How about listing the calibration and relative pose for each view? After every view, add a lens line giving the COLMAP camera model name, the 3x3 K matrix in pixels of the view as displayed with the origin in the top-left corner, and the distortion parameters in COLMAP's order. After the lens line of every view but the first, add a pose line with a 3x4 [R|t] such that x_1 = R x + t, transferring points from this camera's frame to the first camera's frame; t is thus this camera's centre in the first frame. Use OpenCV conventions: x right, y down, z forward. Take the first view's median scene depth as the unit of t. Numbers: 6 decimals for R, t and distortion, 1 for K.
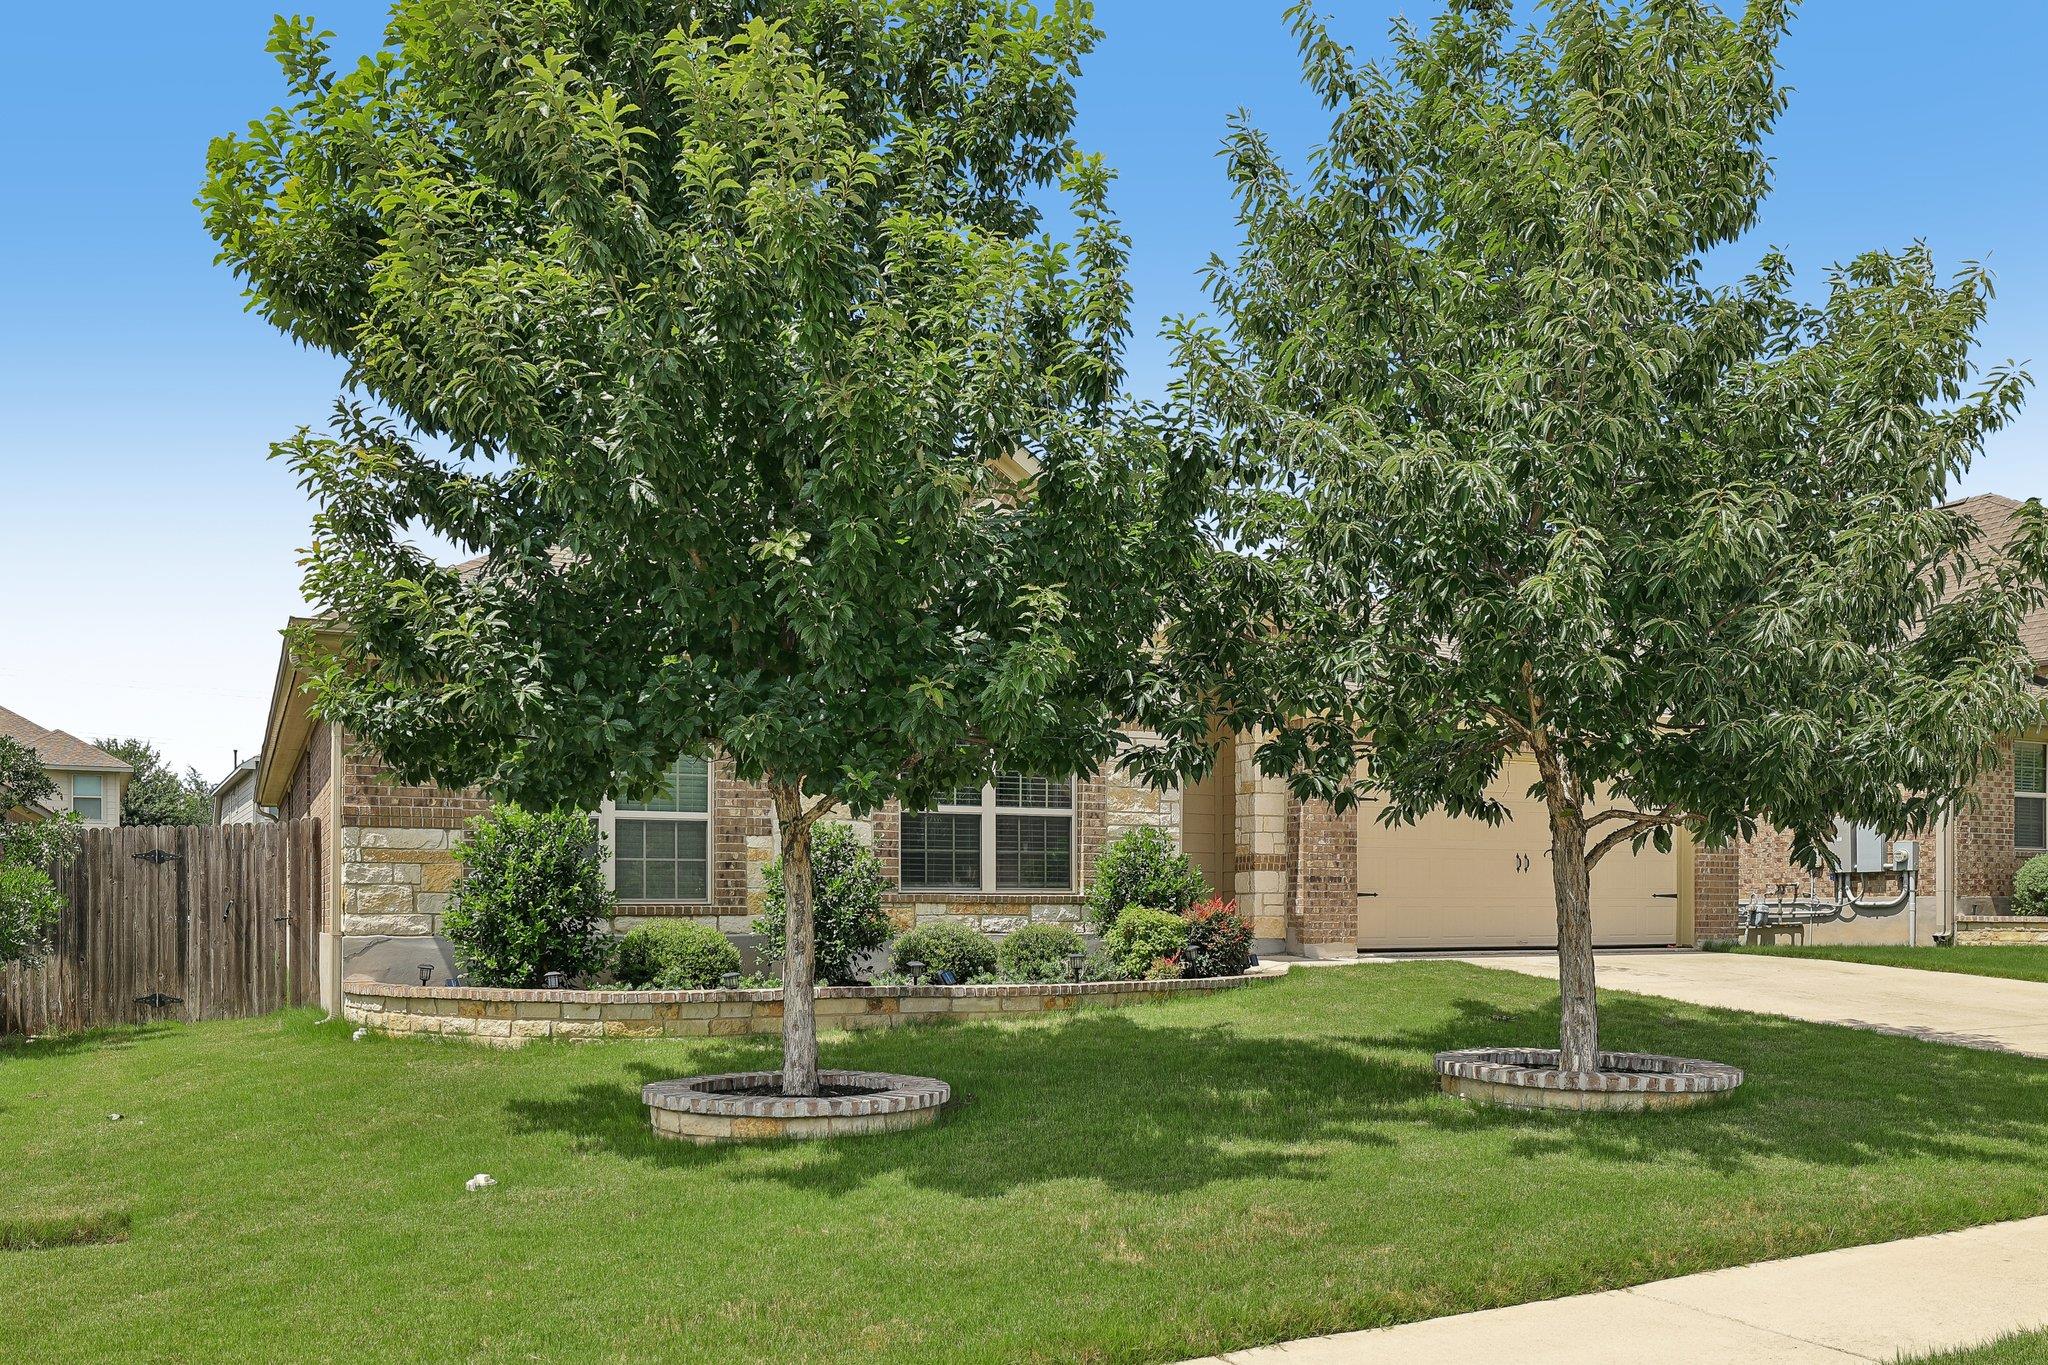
lens RADIAL K [[1520.2, 0, 1024.0], [0, 1520.2, 682.5], [0, 0, 1]] dist [-0.002518, -0.000104]
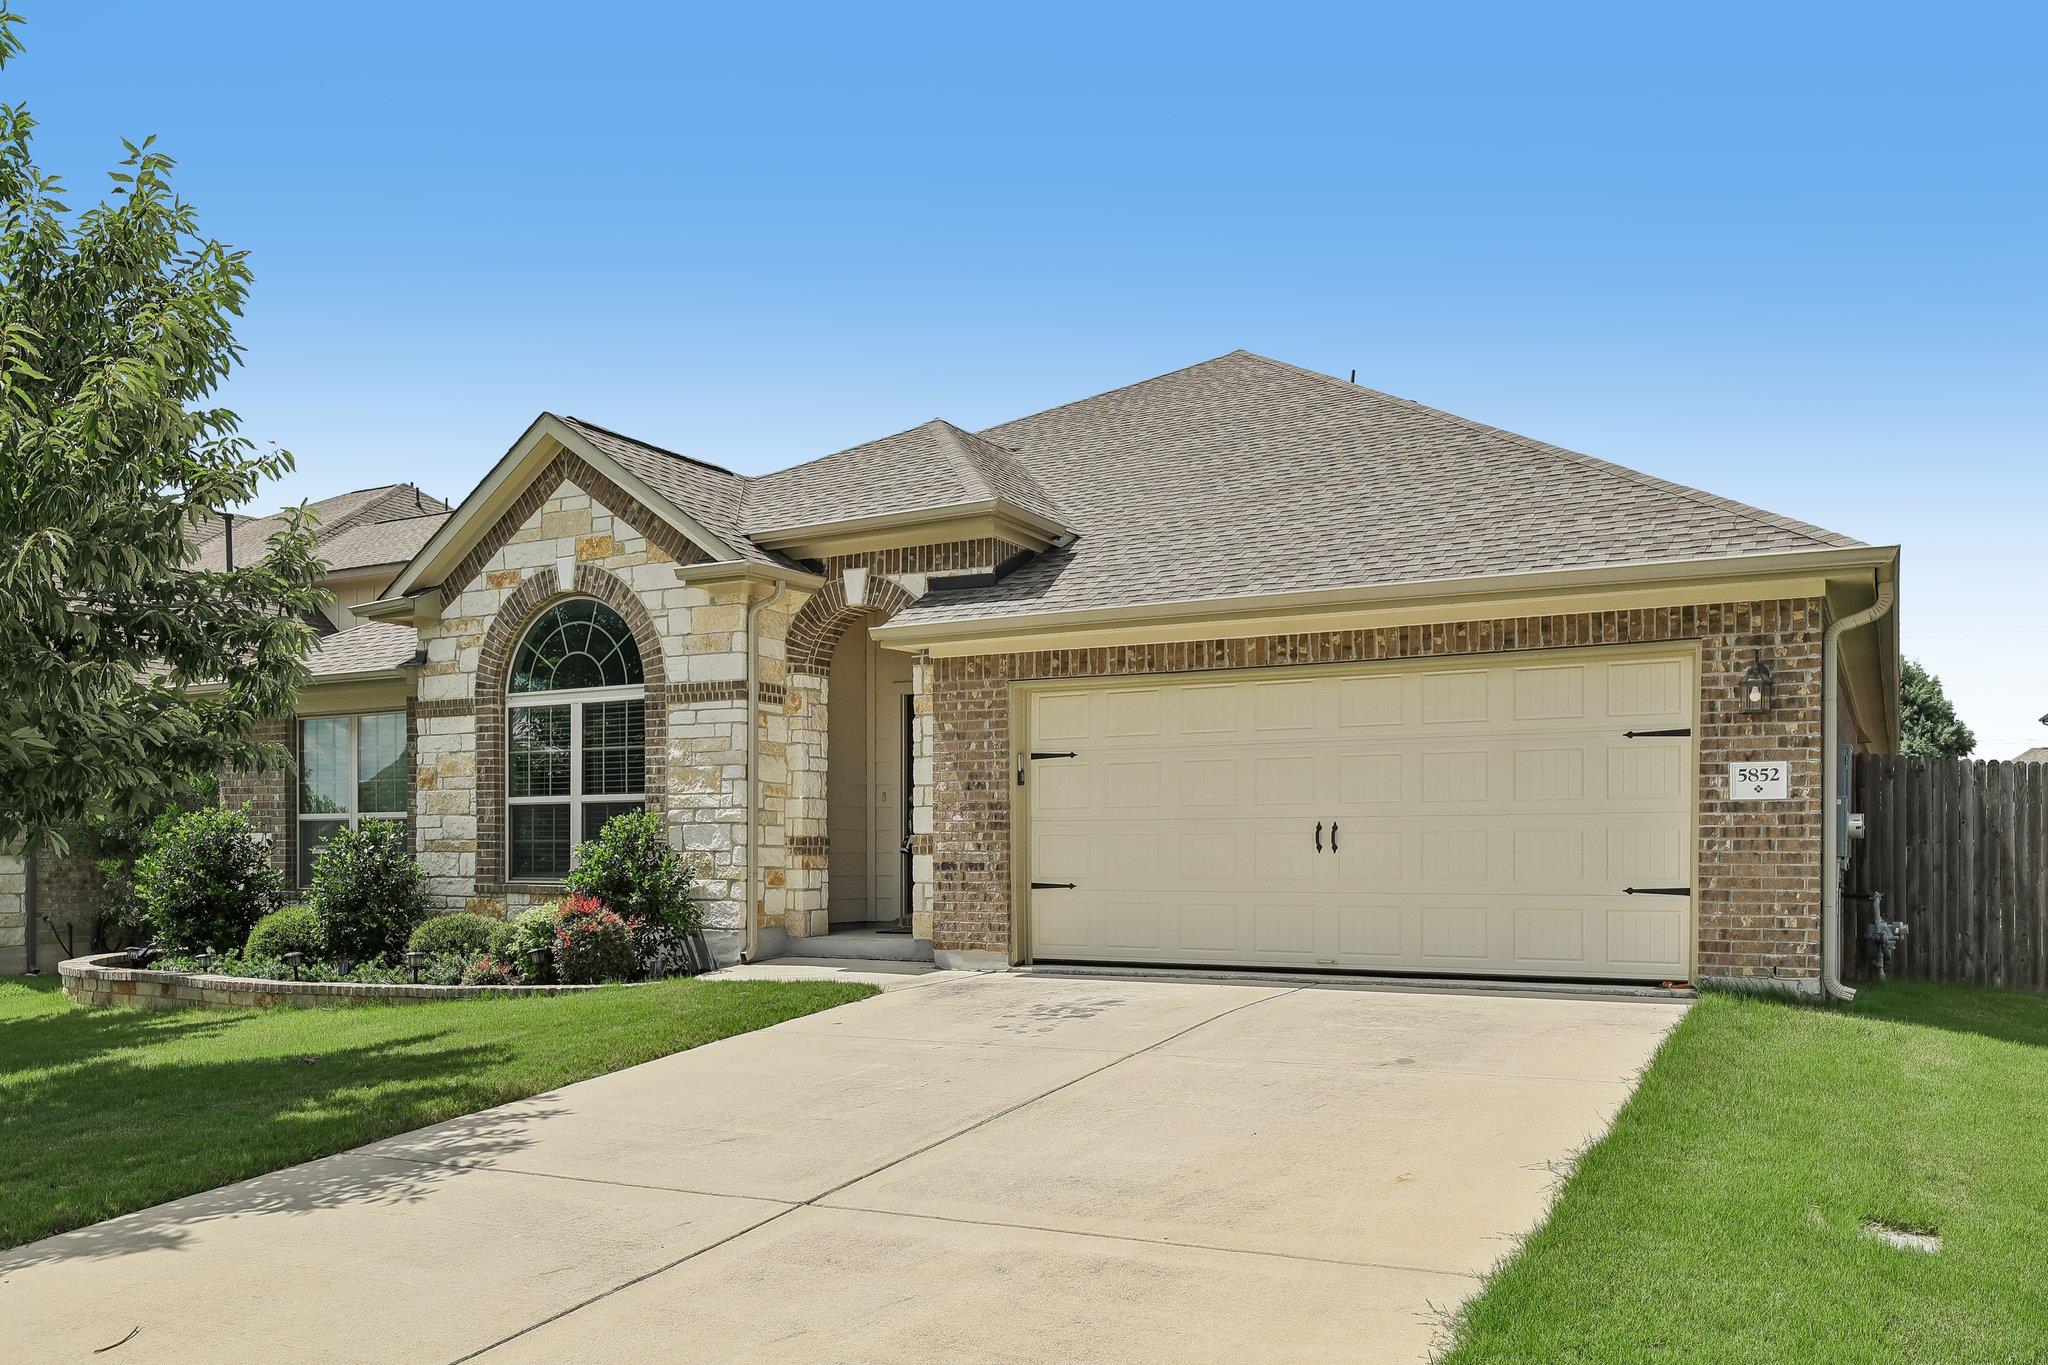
lens RADIAL K [[1558.6, 0, 1024.0], [0, 1558.6, 682.5], [0, 0, 1]] dist [-0.001699, 0.002049]
pose [[0.595827, -0.086446, -0.798447, 0.761143], [0.121778, 0.992419, -0.016573, 0.049553], [0.793826, -0.087358, 0.601837, 0.507672]]
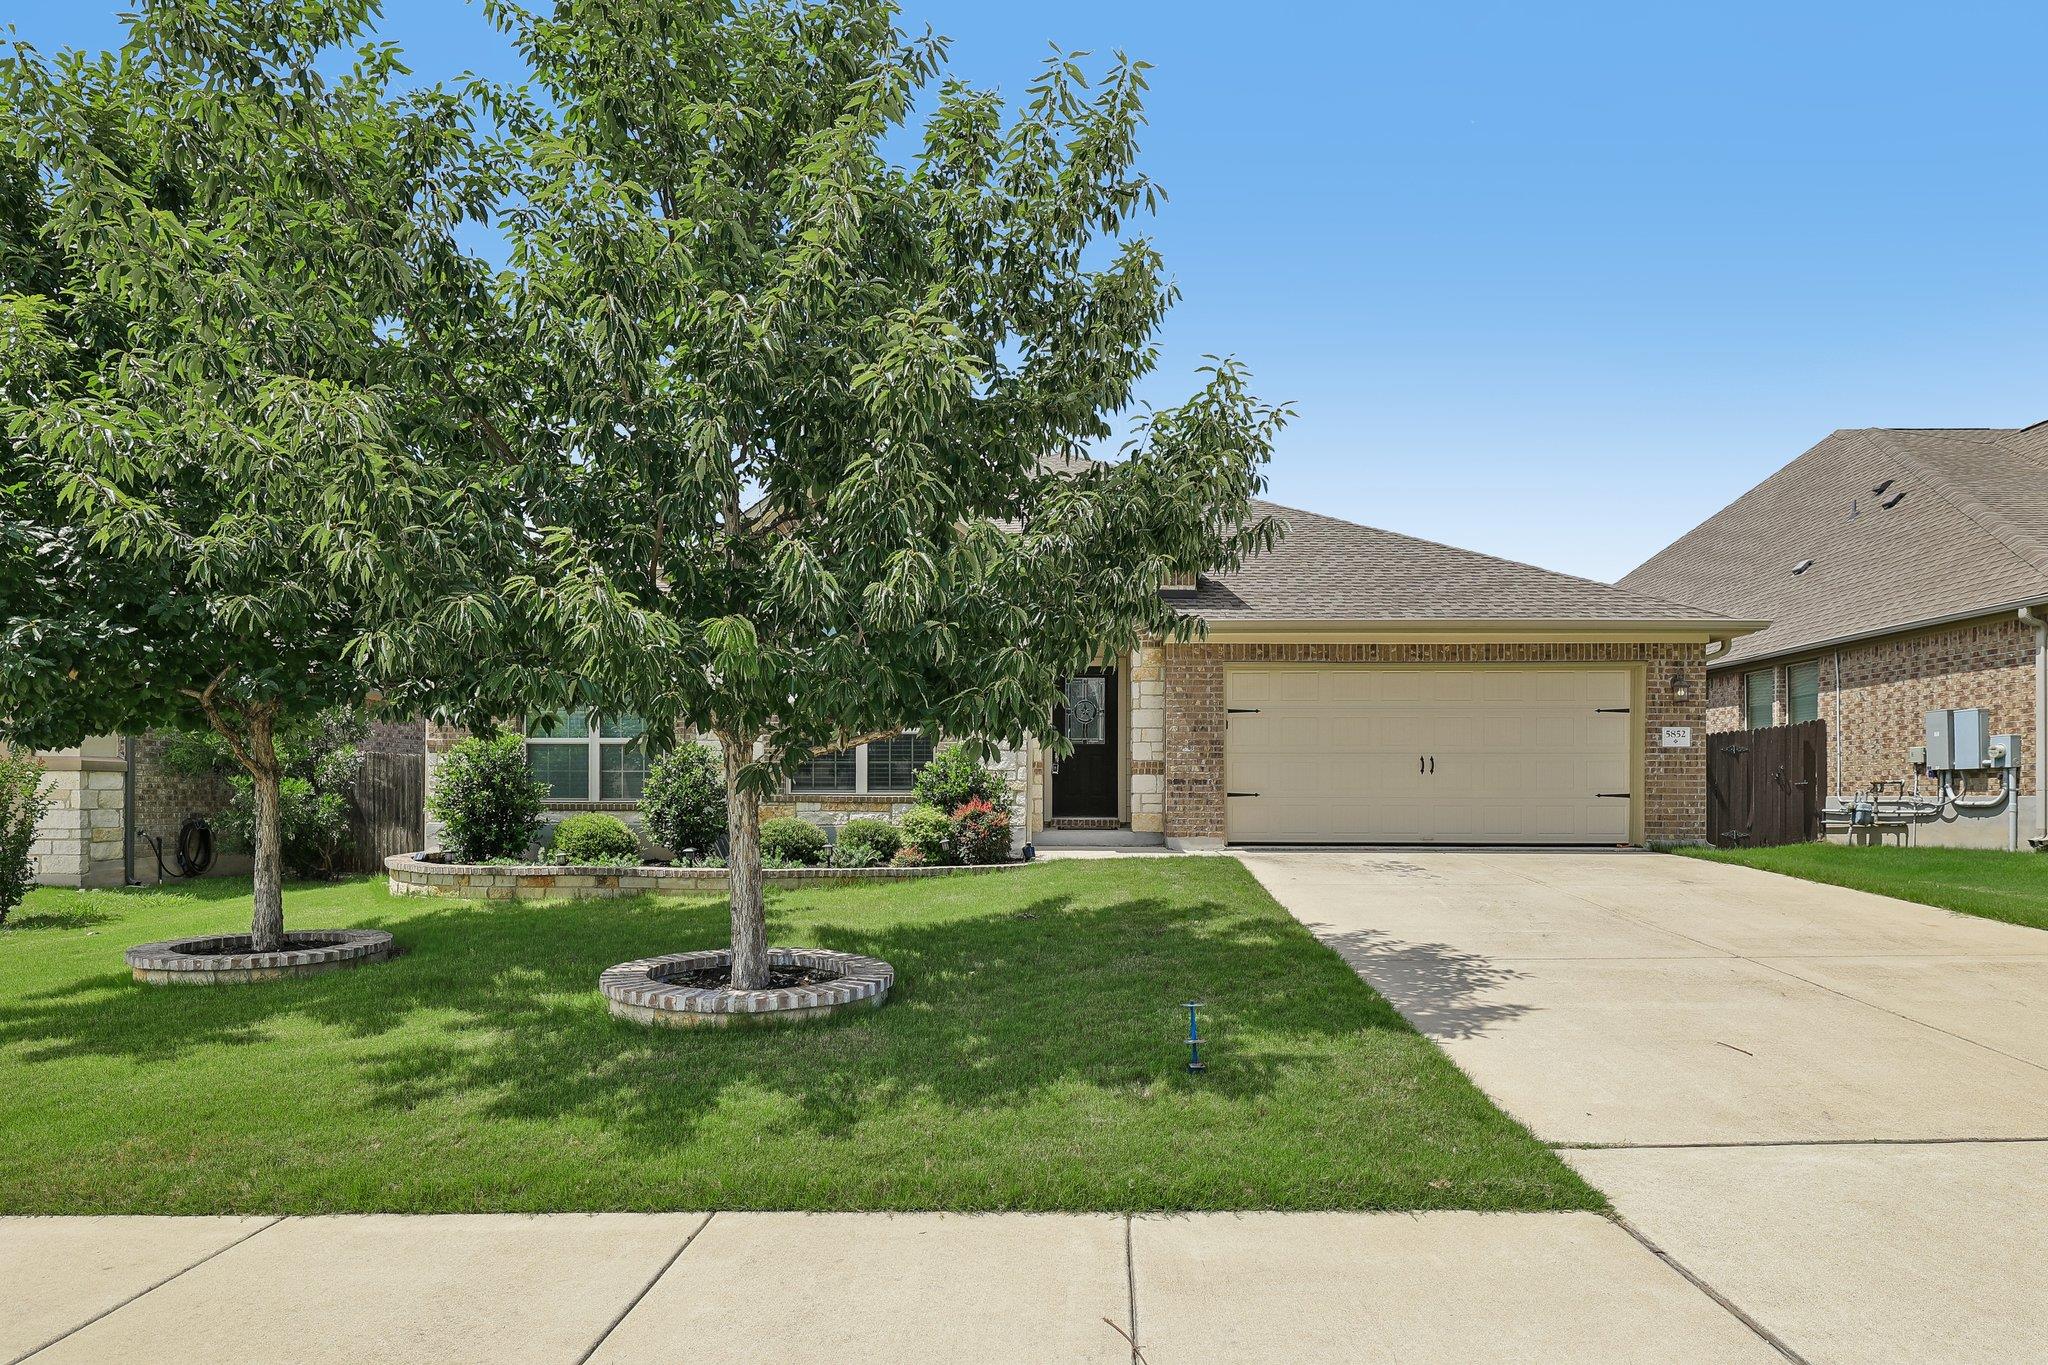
lens RADIAL K [[1070.1, 0, 1024.0], [0, 1070.1, 682.5], [0, 0, 1]] dist [0.001236, 0.000123]
pose [[0.893362, -0.043858, -0.447192, 0.406010], [0.063595, 0.997548, 0.029212, 0.020747], [0.444815, -0.054536, 0.893961, 0.202939]]
